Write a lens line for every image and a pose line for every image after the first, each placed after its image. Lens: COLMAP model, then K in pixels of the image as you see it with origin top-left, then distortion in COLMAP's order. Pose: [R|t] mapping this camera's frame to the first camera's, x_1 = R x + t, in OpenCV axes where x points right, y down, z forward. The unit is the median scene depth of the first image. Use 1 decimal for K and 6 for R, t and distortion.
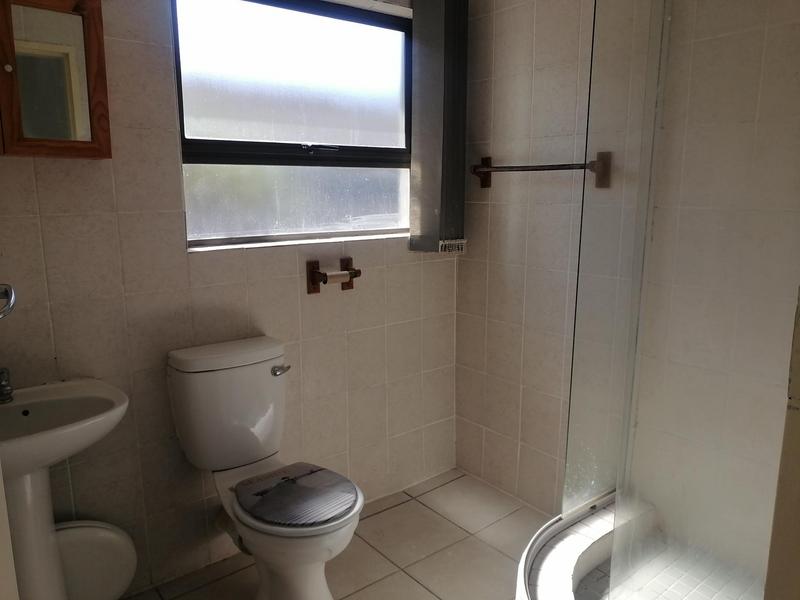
lens RADIAL K [[599.0, 0, 400.6], [0, 599.0, 294.9], [0, 0, 1]] dist [0.000647, 0.004986]
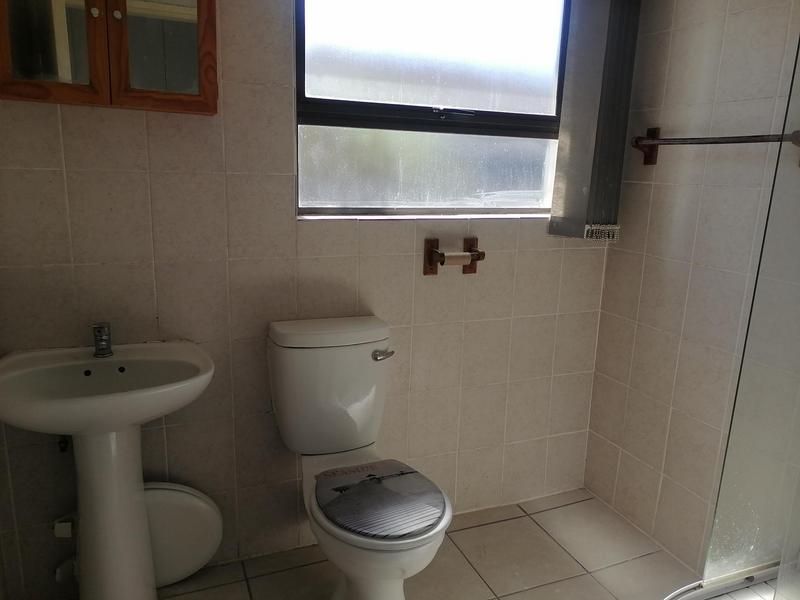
lens RADIAL K [[599.0, 0, 400.6], [0, 599.0, 294.9], [0, 0, 1]] dist [0.000647, 0.004986]
pose [[0.960675, 0.091805, -0.262061, 0.055792], [-0.084371, 0.995651, 0.039502, -0.004077], [0.264548, -0.015838, 0.964243, 0.132533]]
